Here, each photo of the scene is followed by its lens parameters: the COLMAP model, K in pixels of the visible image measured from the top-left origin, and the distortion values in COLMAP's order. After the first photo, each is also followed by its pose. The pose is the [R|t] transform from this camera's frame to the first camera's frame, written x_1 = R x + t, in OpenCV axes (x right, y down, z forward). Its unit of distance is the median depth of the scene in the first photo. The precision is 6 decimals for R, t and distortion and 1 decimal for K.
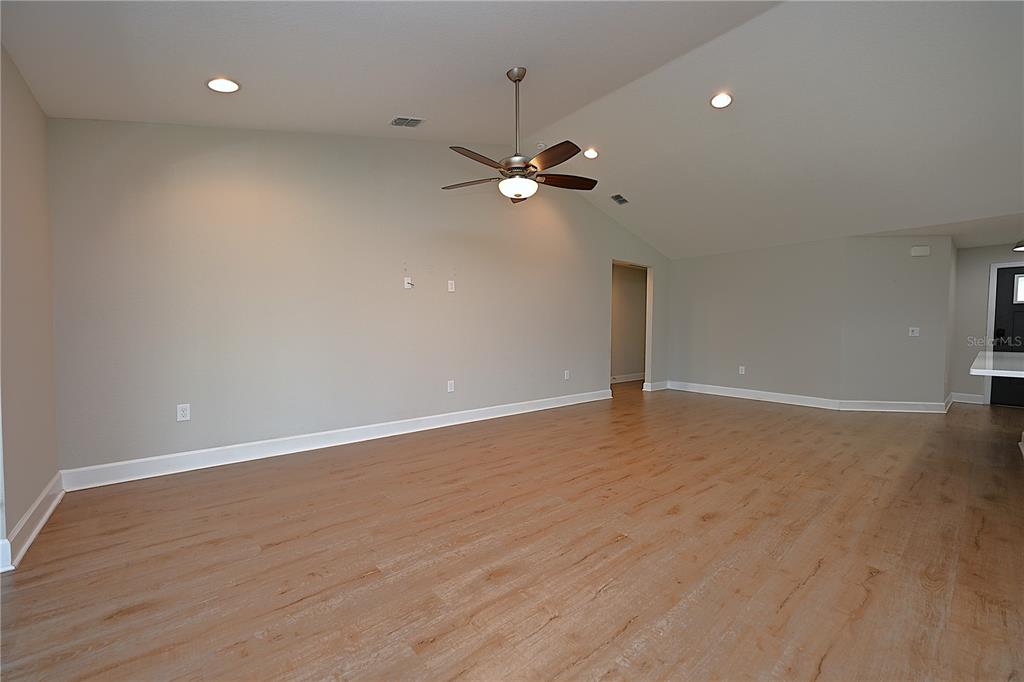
lens RADIAL K [[401.9, 0, 512.0], [0, 401.9, 341.0], [0, 0, 1]] dist [-0.007908, 0.000015]
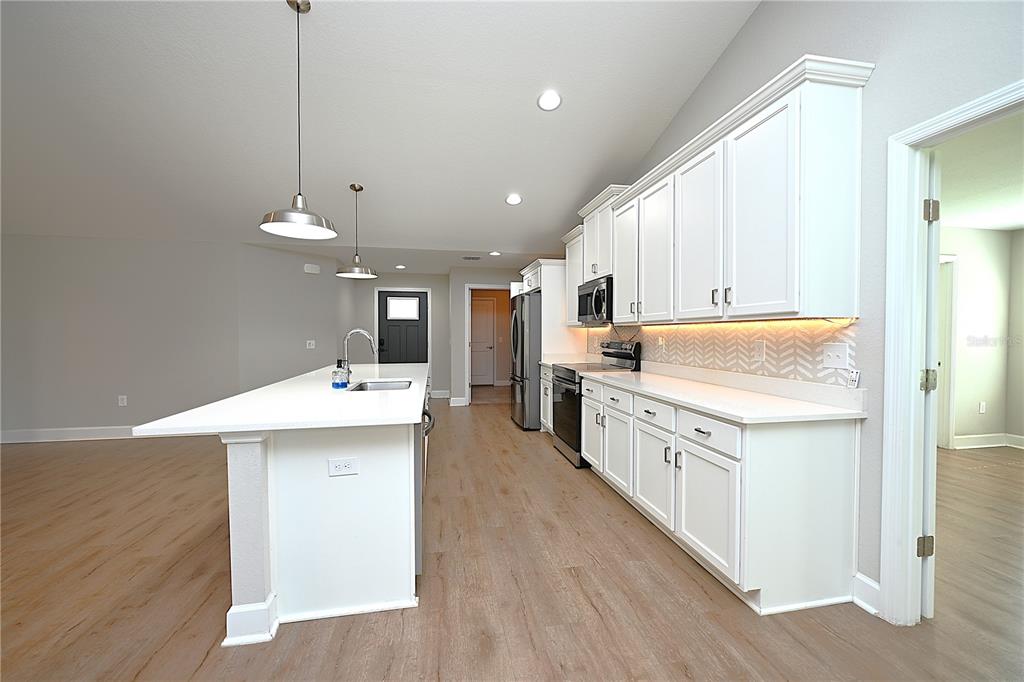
lens RADIAL K [[404.9, 0, 526.3], [0, 404.9, 343.8], [0, 0, 1]] dist [-0.000567, -0.000122]
pose [[0.443064, -0.033896, 0.895849, 0.285387], [0.036491, 0.999139, 0.019757, -0.024204], [-0.895747, 0.023937, 0.443920, 0.010682]]
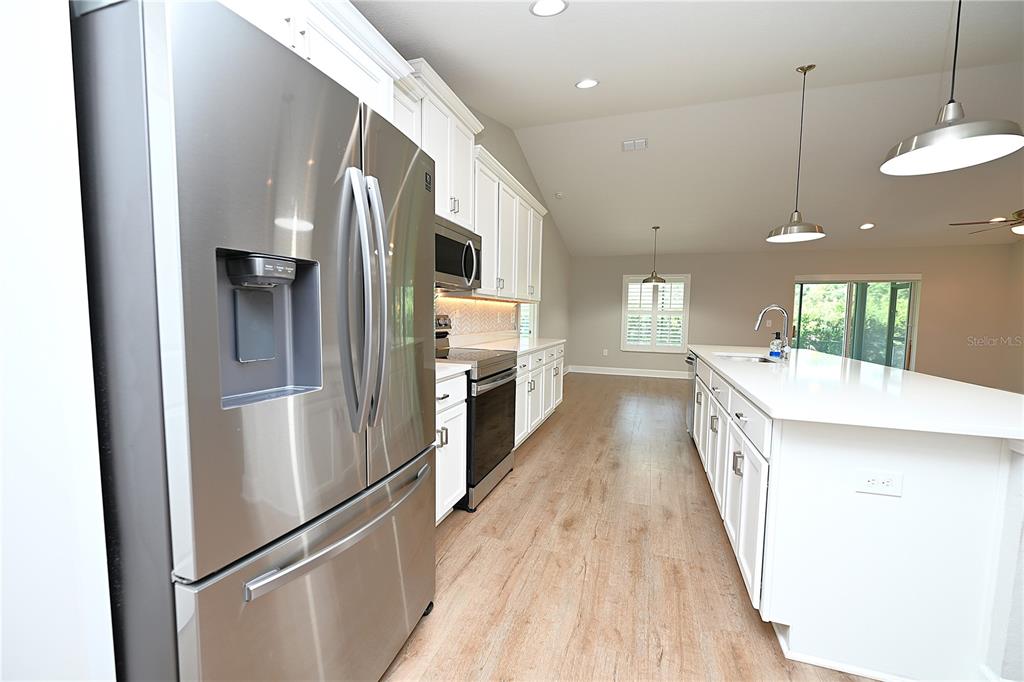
lens RADIAL K [[403.2, 0, 512.5], [0, 403.2, 340.2], [0, 0, 1]] dist [0.000658, 0.000034]
pose [[-0.850867, 0.009319, -0.525299, 1.216351], [-0.044359, 0.994998, 0.089503, -0.025773], [0.523505, 0.099457, -0.846198, 0.696830]]
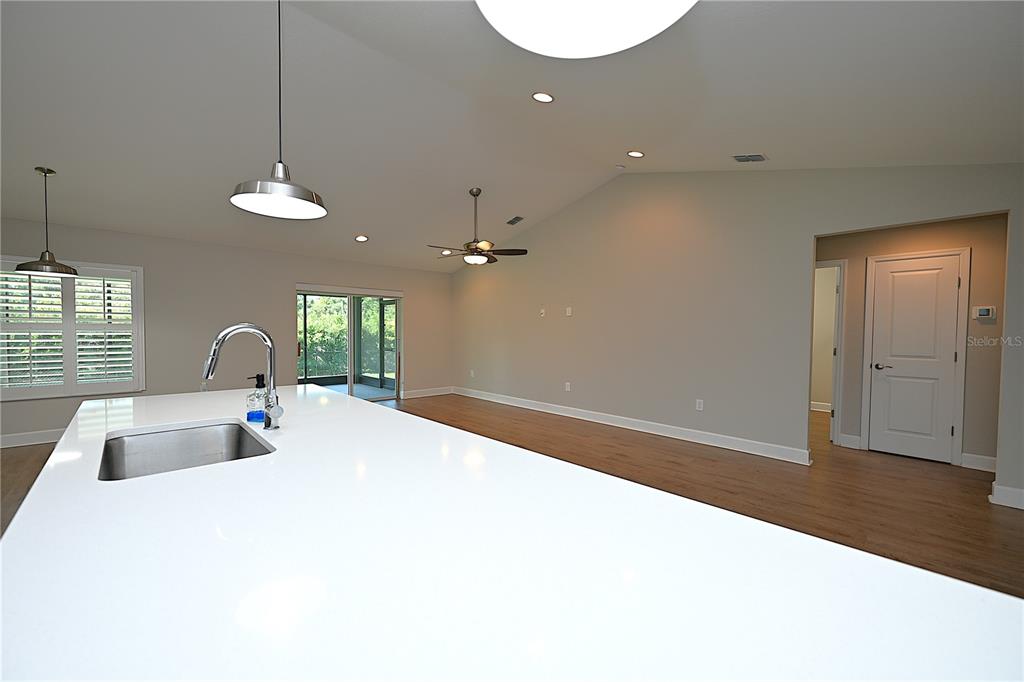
lens RADIAL K [[404.9, 0, 526.3], [0, 404.9, 343.8], [0, 0, 1]] dist [-0.000567, -0.000122]
pose [[0.096363, 0.022213, -0.995098, 0.923712], [-0.043032, 0.998909, 0.018131, -0.039052], [0.994416, 0.041074, 0.097214, 0.579954]]
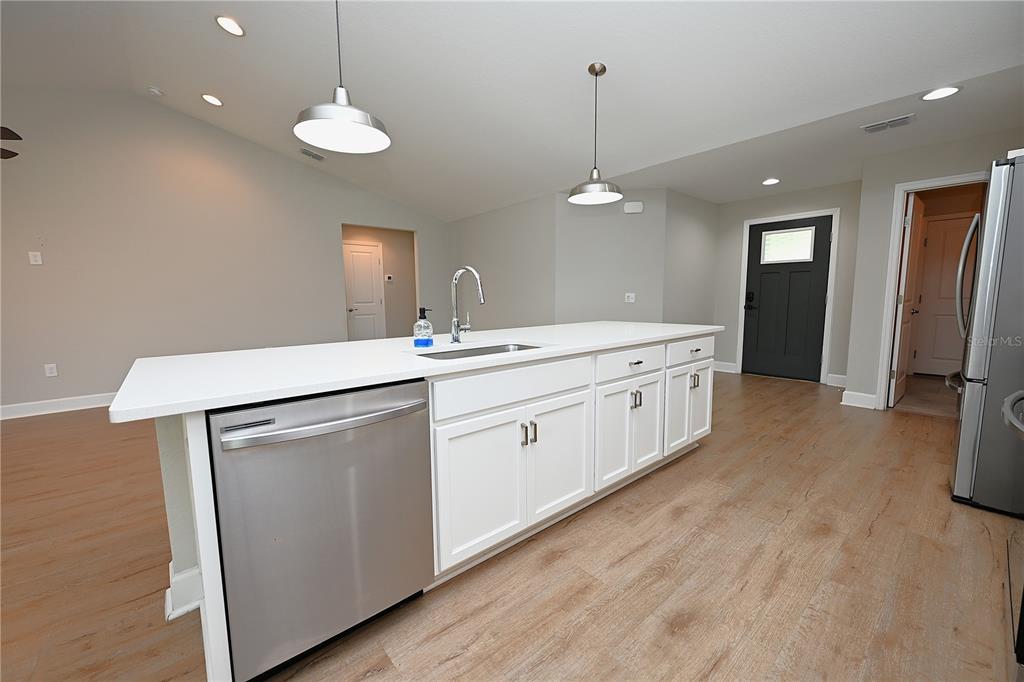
lens RADIAL K [[409.8, 0, 512.9], [0, 409.8, 338.6], [0, 0, 1]] dist [0.001054, -0.000001]
pose [[0.999335, -0.025304, 0.026248, 0.680947], [0.023511, 0.997509, 0.066507, 0.001356], [-0.027865, -0.065846, 0.997441, 0.061645]]
